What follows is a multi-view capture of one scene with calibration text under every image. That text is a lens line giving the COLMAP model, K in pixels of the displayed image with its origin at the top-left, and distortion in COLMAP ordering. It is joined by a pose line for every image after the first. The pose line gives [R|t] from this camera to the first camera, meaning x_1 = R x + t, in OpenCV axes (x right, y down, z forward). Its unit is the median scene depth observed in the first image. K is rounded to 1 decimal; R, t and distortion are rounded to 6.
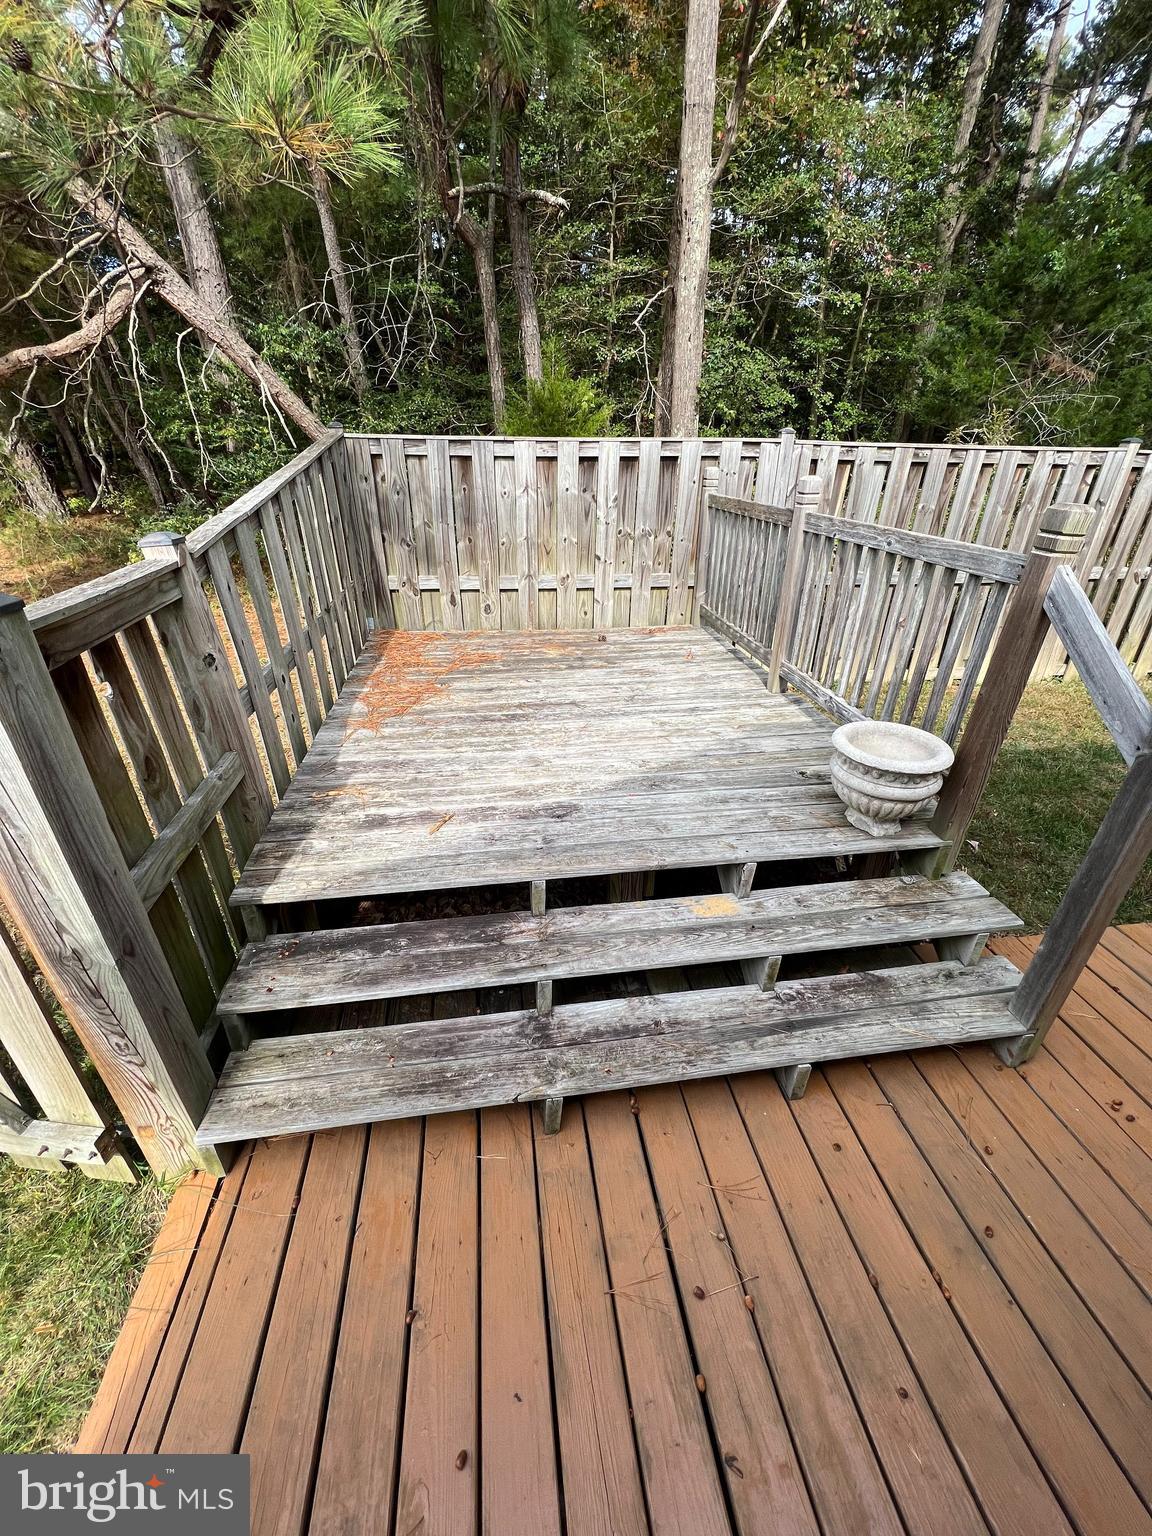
lens RADIAL K [[615.1, 0, 582.5], [0, 615.1, 769.6], [0, 0, 1]] dist [-0.002188, 0.001006]
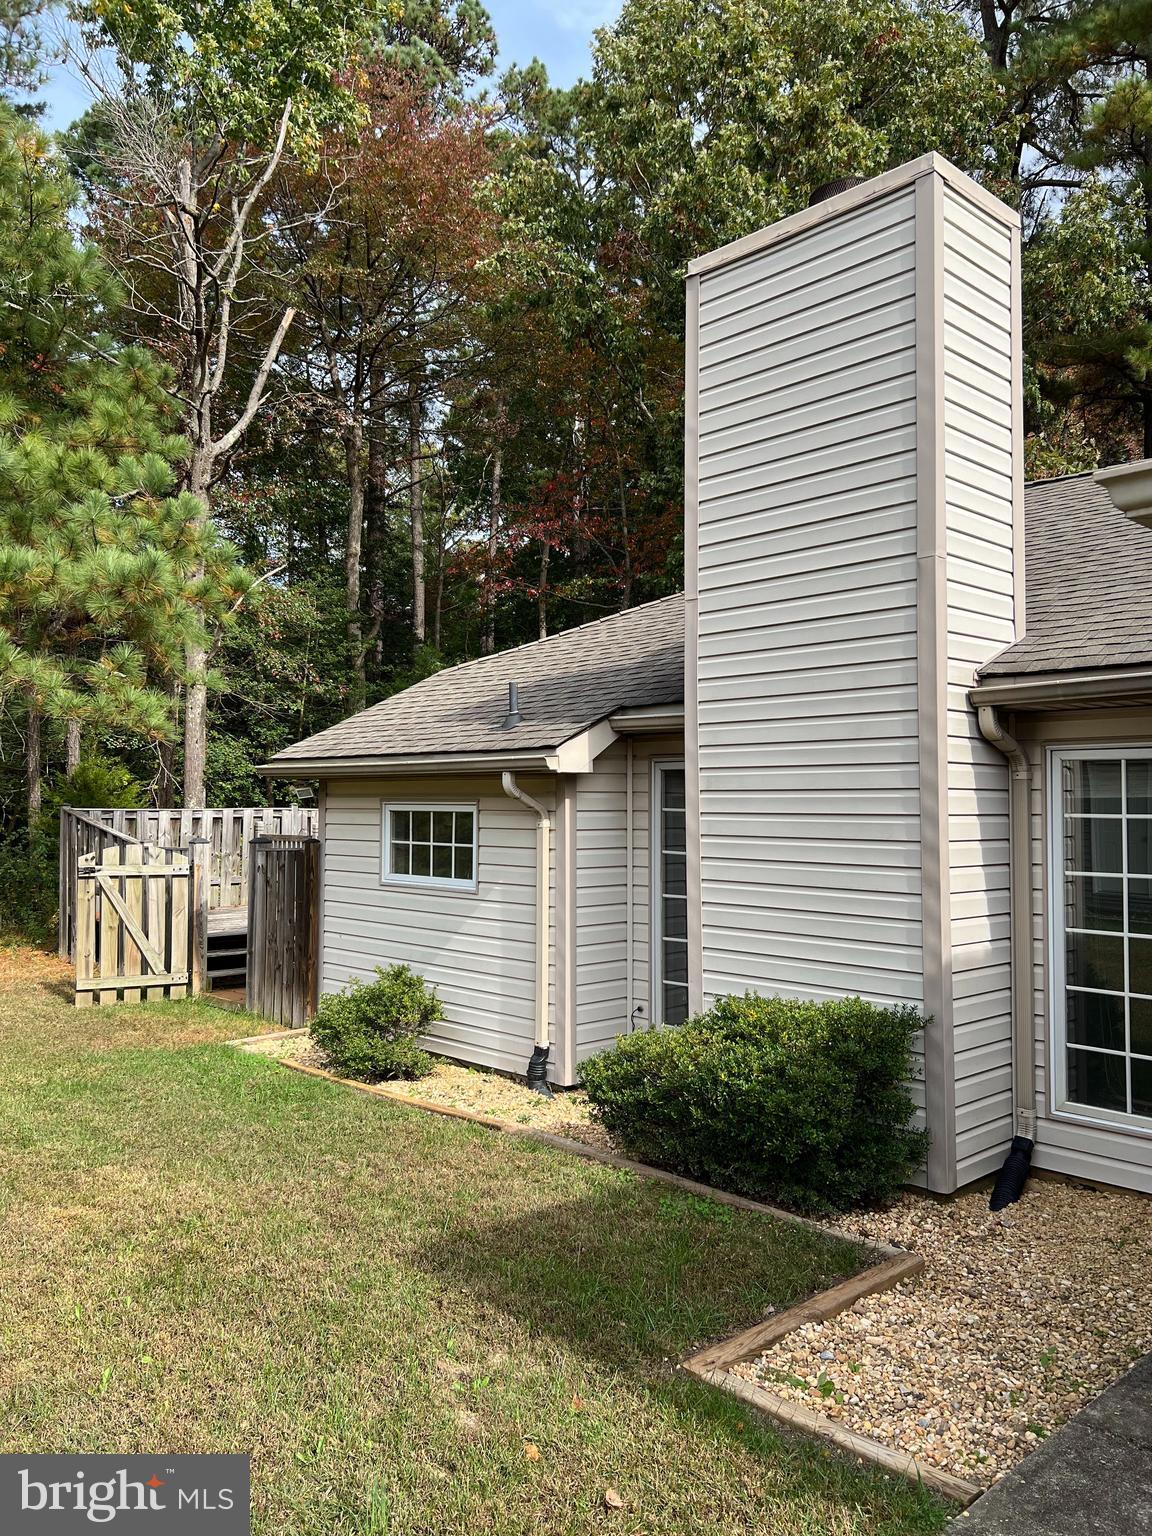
lens RADIAL K [[1166.1, 0, 575.5], [0, 1166.1, 768.7], [0, 0, 1]] dist [0.004357, 0.000671]
pose [[0.823096, 0.008216, 0.567843, -1.011826], [0.269676, 0.874313, -0.403549, 1.066671], [-0.499789, 0.485293, 0.717428, -2.121163]]
